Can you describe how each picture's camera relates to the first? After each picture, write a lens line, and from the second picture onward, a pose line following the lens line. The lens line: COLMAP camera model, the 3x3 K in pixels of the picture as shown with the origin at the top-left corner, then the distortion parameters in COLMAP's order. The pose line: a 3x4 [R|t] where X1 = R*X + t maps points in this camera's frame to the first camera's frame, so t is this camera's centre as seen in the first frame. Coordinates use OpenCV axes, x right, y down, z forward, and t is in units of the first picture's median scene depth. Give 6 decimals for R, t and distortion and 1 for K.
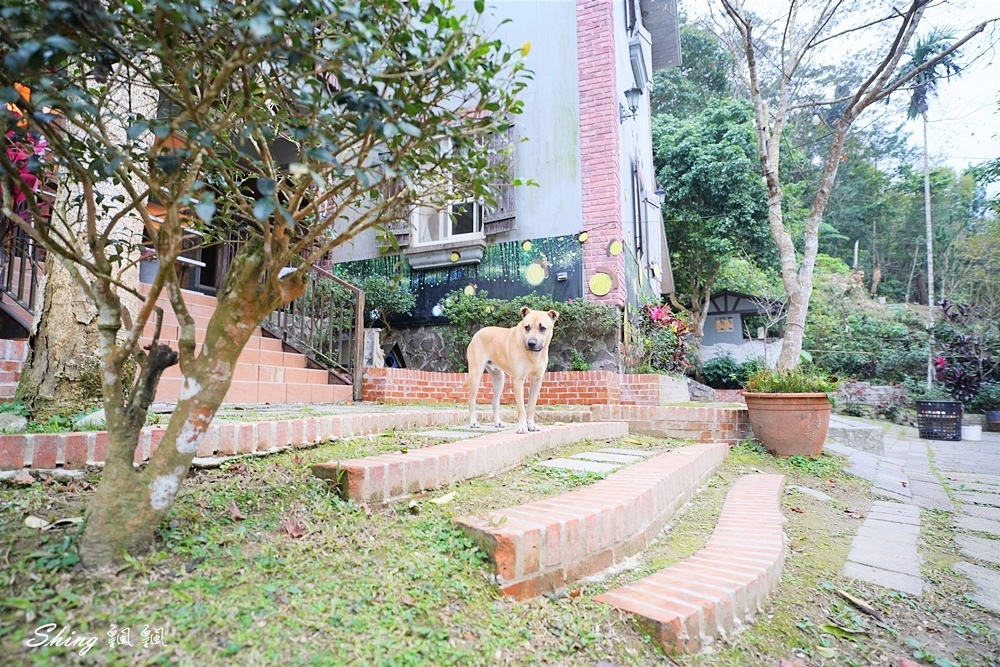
lens RADIAL K [[552.6, 0, 496.0], [0, 552.6, 335.9], [0, 0, 1]] dist [-0.020214, 0.001440]
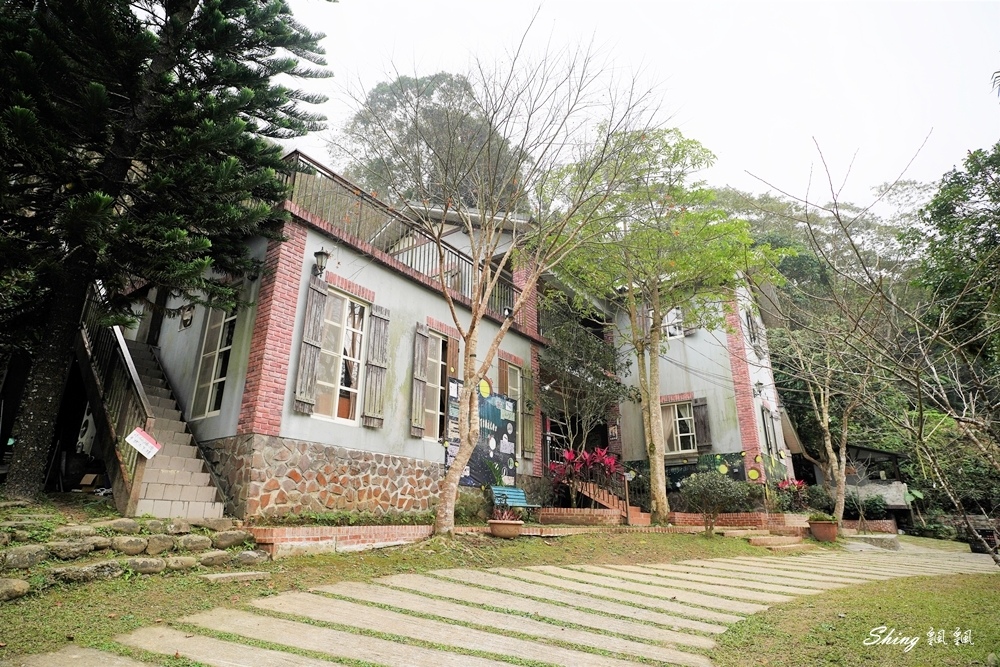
lens RADIAL K [[552.6, 0, 496.0], [0, 552.6, 335.9], [0, 0, 1]] dist [-0.020214, 0.001440]
pose [[0.972584, -0.068681, -0.222178, -0.307871], [0.017102, 0.973929, -0.226206, -0.149977], [0.231921, 0.216204, 0.948403, -1.556267]]
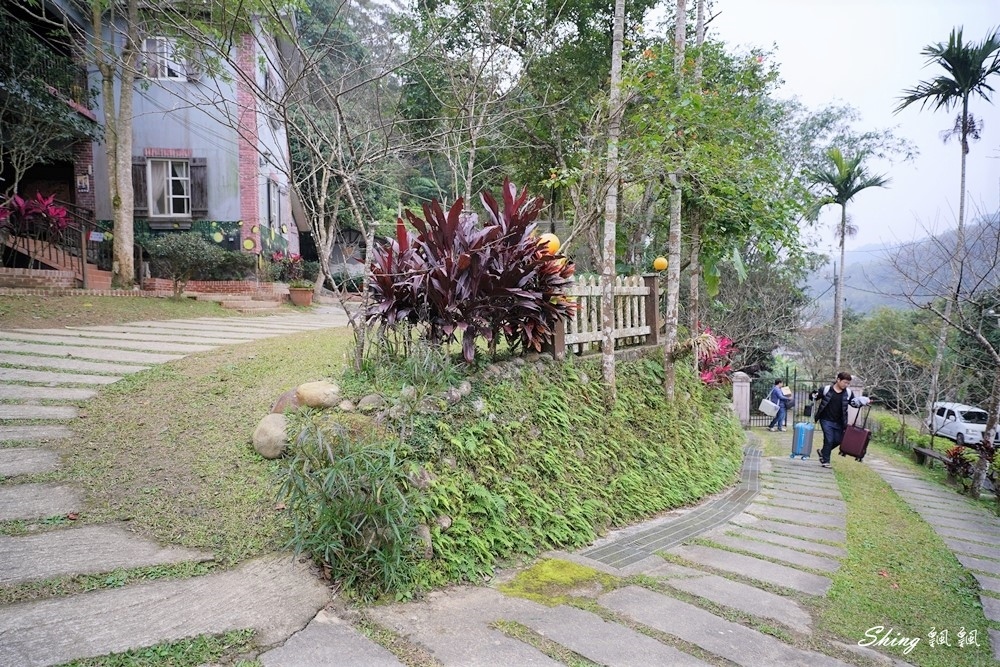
lens RADIAL K [[552.6, 0, 496.0], [0, 552.6, 335.9], [0, 0, 1]] dist [-0.020214, 0.001440]
pose [[0.847743, -0.029027, 0.529612, -0.164848], [-0.058716, 0.987229, 0.148094, -0.111899], [-0.527147, -0.156642, 0.835212, -1.516845]]
